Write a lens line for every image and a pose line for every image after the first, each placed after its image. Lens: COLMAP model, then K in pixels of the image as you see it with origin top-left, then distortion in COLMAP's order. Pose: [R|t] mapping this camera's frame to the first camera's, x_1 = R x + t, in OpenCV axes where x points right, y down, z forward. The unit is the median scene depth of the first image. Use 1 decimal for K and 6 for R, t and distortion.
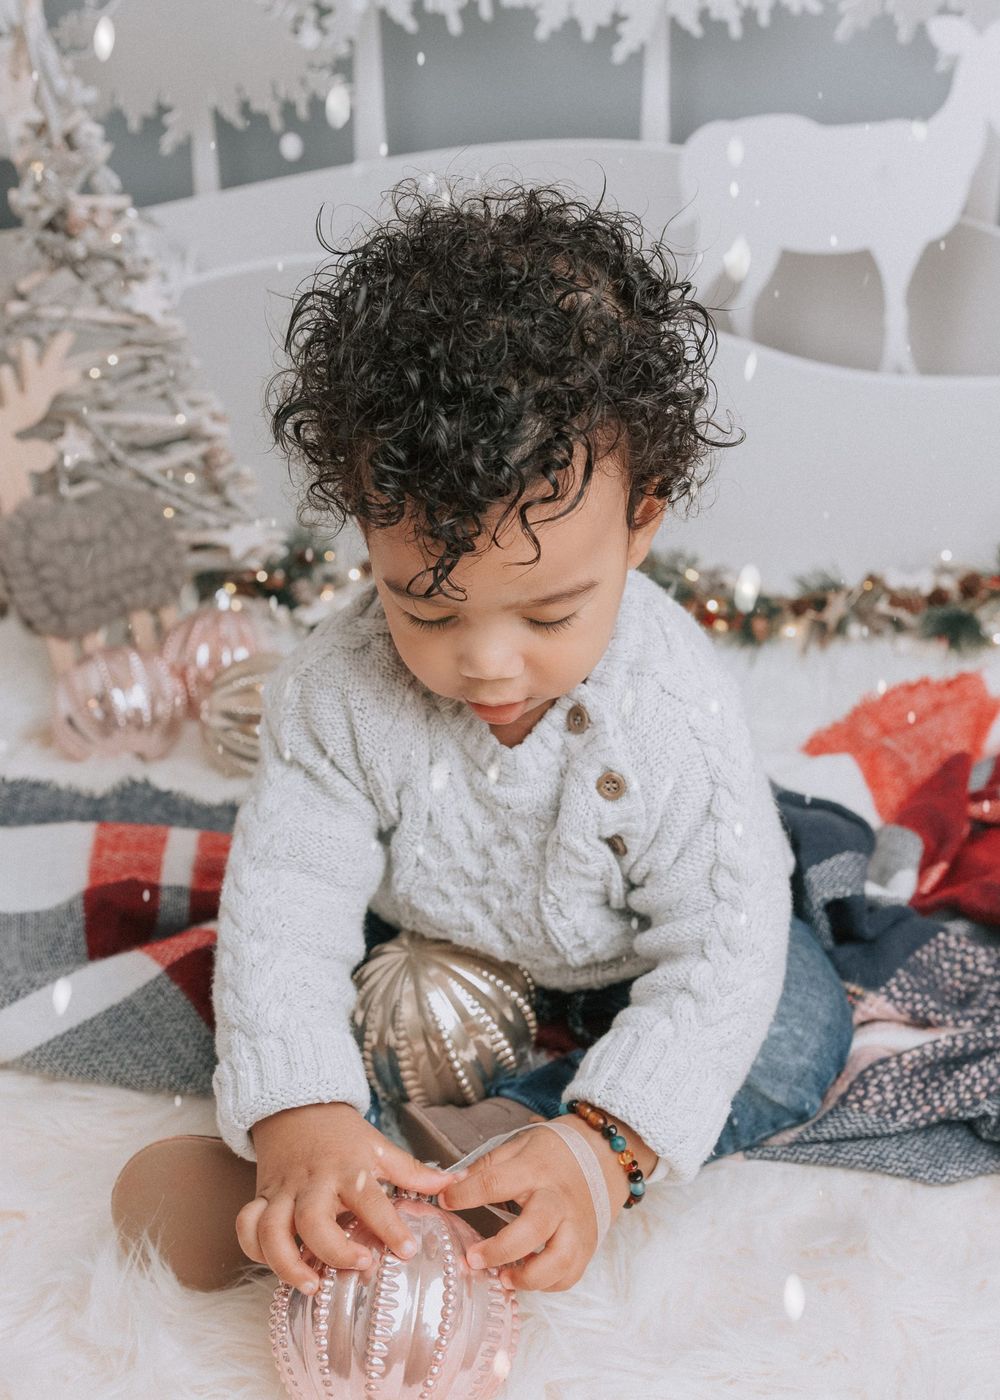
lens RADIAL K [[1509.0, 0, 510.3], [0, 1509.0, 703.4], [0, 0, 1]] dist [-0.002691, 0.000000]
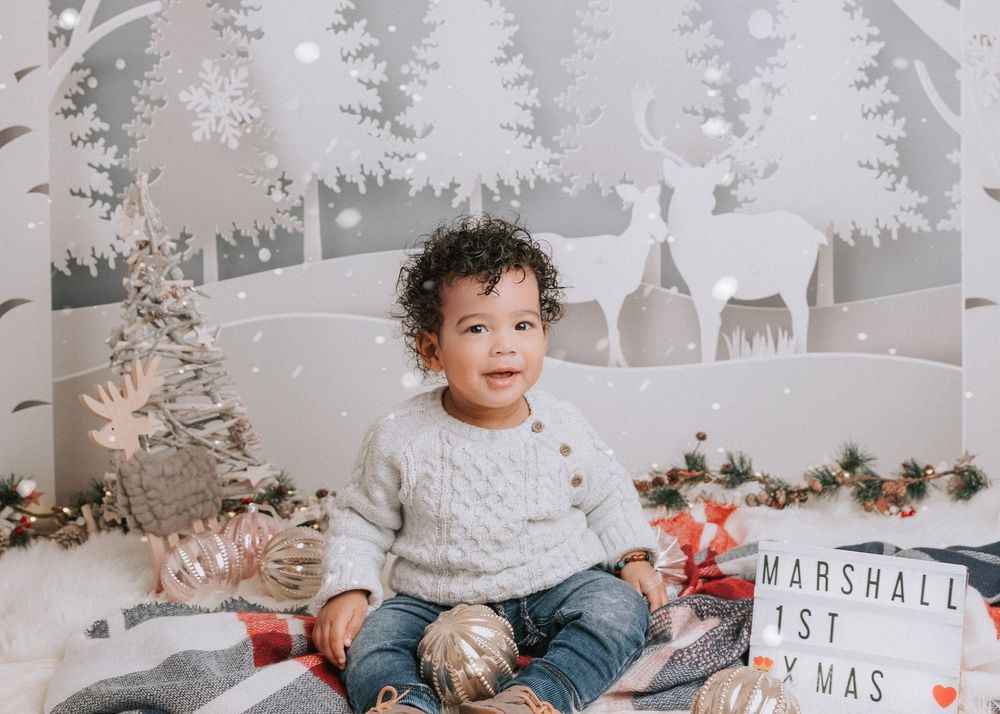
lens RADIAL K [[1217.2, 0, 546.6], [0, 1217.2, 382.0], [0, 0, 1]] dist [-0.023584, 0.000000]
pose [[0.969140, -0.042257, 0.242861, -0.189526], [0.103702, 0.963669, -0.246146, 0.156770], [-0.223637, 0.263735, 0.938313, -0.360751]]
